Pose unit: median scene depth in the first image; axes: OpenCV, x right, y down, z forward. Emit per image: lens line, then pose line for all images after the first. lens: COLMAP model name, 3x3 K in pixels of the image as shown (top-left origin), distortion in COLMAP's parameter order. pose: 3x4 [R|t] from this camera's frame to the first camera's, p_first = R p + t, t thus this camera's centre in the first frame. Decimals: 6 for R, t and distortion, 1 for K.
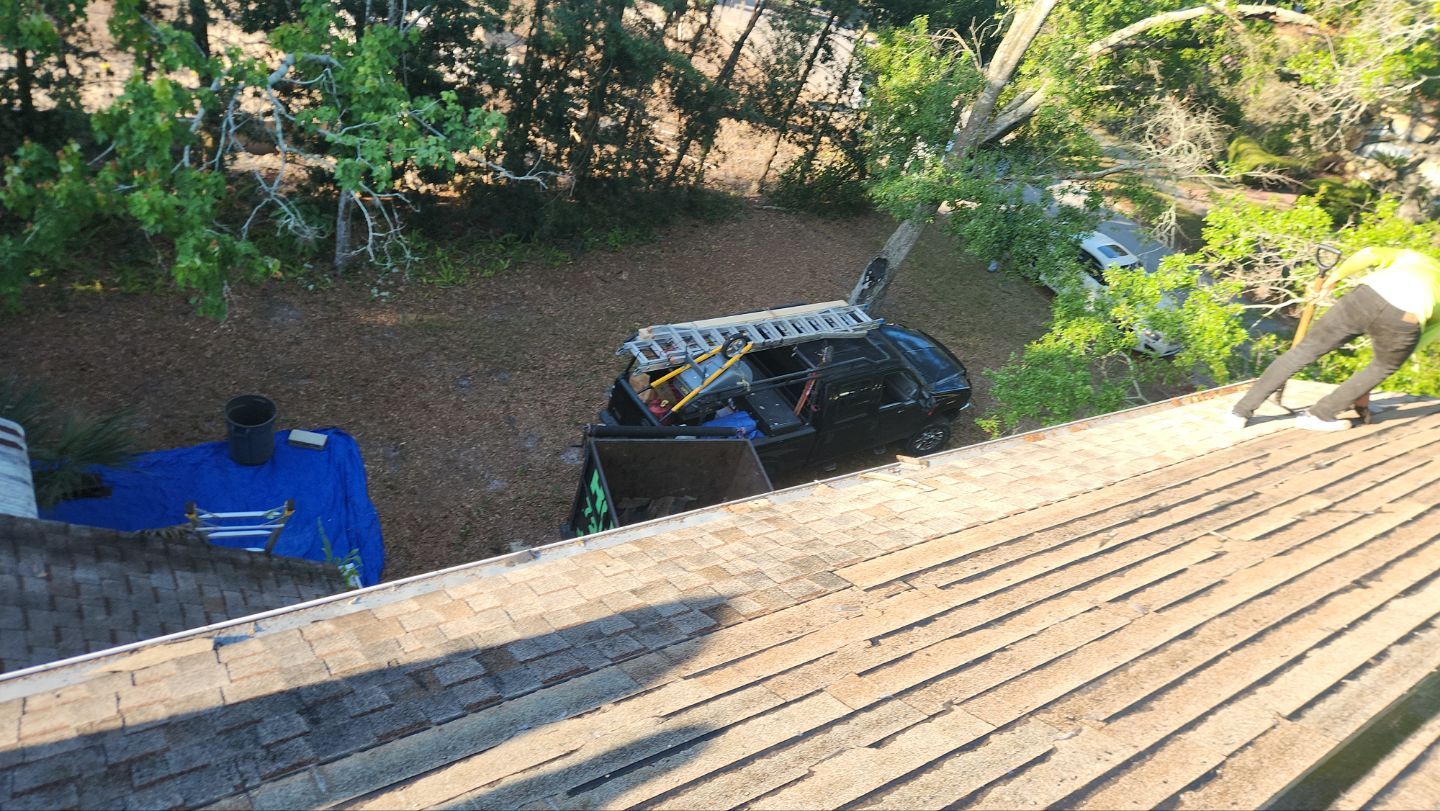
lens RADIAL K [[936.0, 0, 715.1], [0, 936.0, 427.1], [0, 0, 1]] dist [0.074072, -0.059426]
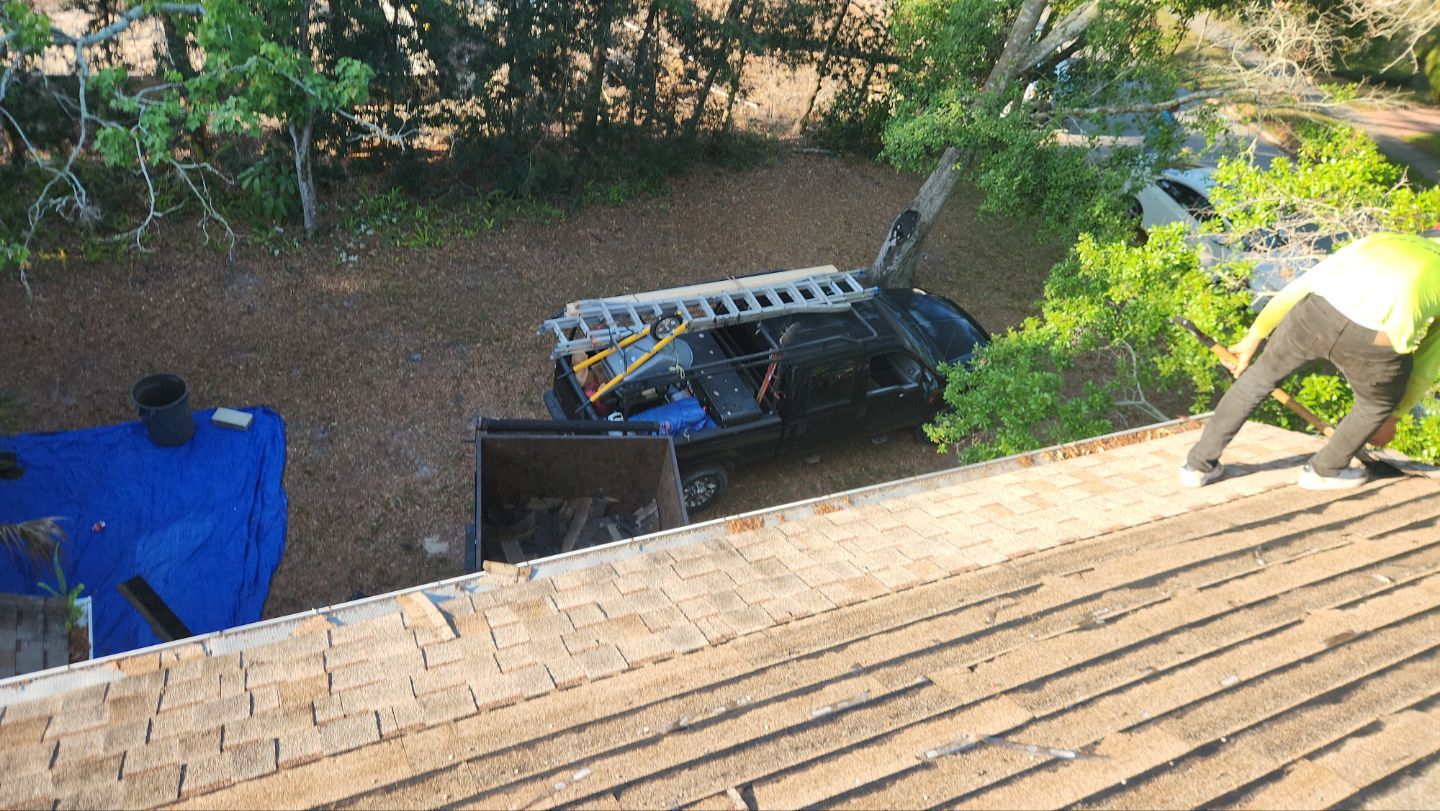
lens RADIAL K [[936.0, 0, 705.5], [0, 936.0, 410.6], [0, 0, 1]] dist [0.074072, -0.059426]
pose [[0.983212, 0.025767, -0.180636, 0.197550], [-0.016534, 0.998488, 0.052434, -0.050128], [0.181714, -0.048567, 0.982151, 0.141845]]
